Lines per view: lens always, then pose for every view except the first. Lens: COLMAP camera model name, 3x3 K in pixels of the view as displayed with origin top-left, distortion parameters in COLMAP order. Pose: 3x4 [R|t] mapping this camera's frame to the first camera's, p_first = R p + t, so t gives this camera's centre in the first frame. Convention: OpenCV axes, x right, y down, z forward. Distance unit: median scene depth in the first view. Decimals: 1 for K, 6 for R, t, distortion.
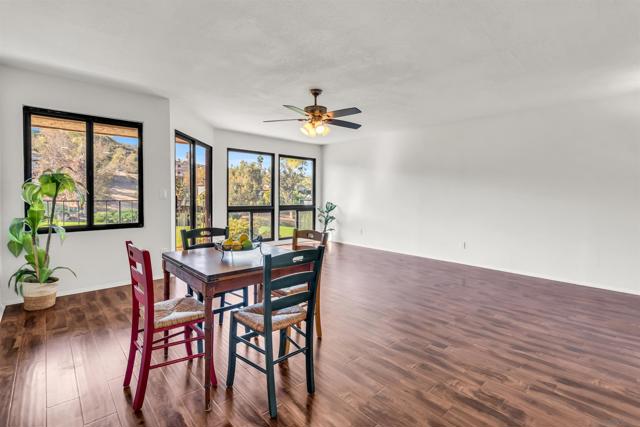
lens RADIAL K [[295.9, 0, 323.1], [0, 295.9, 203.7], [0, 0, 1]] dist [0.000525, 0.000704]
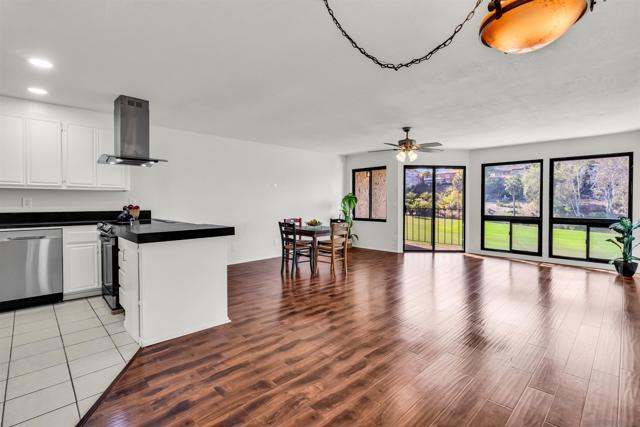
lens RADIAL K [[296.6, 0, 321.2], [0, 296.6, 207.5], [0, 0, 1]] dist [0.001965, -0.000316]
pose [[0.027232, 0.009422, -0.999585, 1.651418], [-0.033274, 0.999410, 0.008514, -0.017987], [0.999075, 0.033028, 0.027530, 0.711843]]
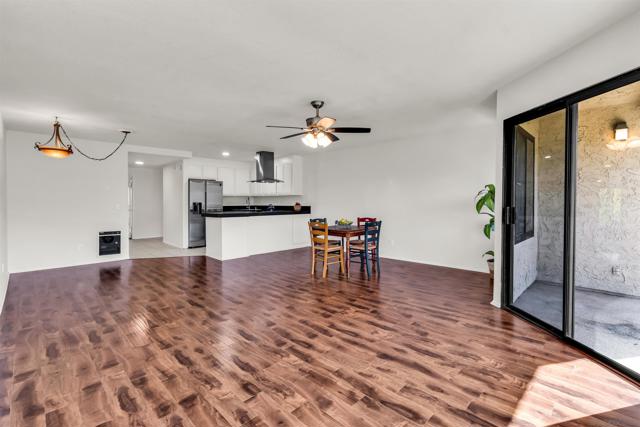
lens RADIAL K [[296.6, 0, 321.2], [0, 296.6, 207.5], [0, 0, 1]] dist [0.001965, -0.000316]
pose [[-0.999283, -0.001972, -0.037807, 0.013256], [-0.003866, 0.998738, 0.050080, -0.080696], [0.037661, 0.050191, -0.998029, 2.513262]]
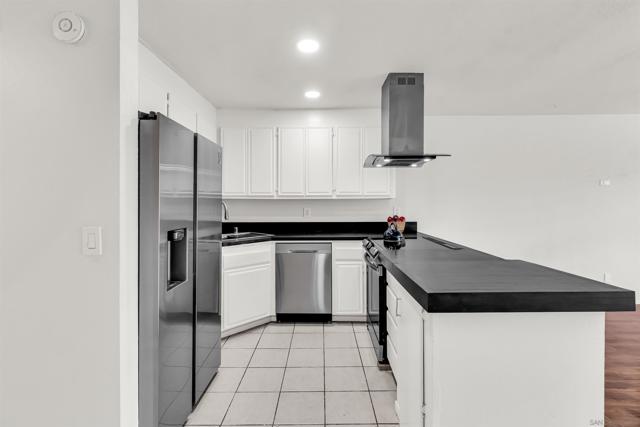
lens RADIAL K [[295.9, 0, 323.1], [0, 295.9, 203.7], [0, 0, 1]] dist [0.000525, 0.000704]
pose [[-0.680599, -0.003169, -0.732649, 1.232734], [-0.027373, 0.999402, 0.021106, -0.053635], [0.732145, 0.034419, -0.680279, 0.405961]]
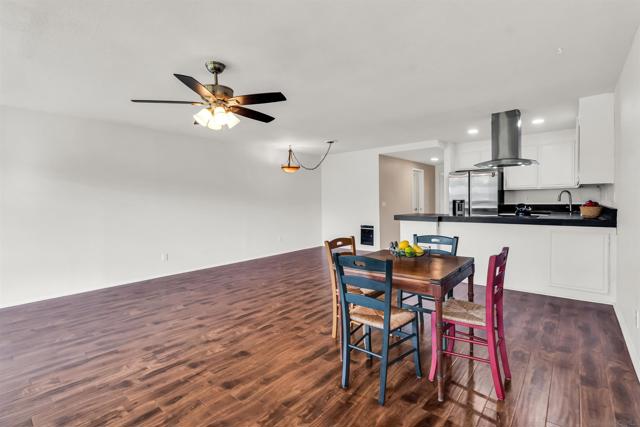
lens RADIAL K [[295.9, 0, 323.1], [0, 295.9, 203.7], [0, 0, 1]] dist [0.000525, 0.000704]
pose [[-0.118067, -0.015229, 0.992889, -0.959251], [0.044039, 0.998818, 0.020557, -0.048422], [-0.992029, 0.046153, -0.117257, 1.035389]]
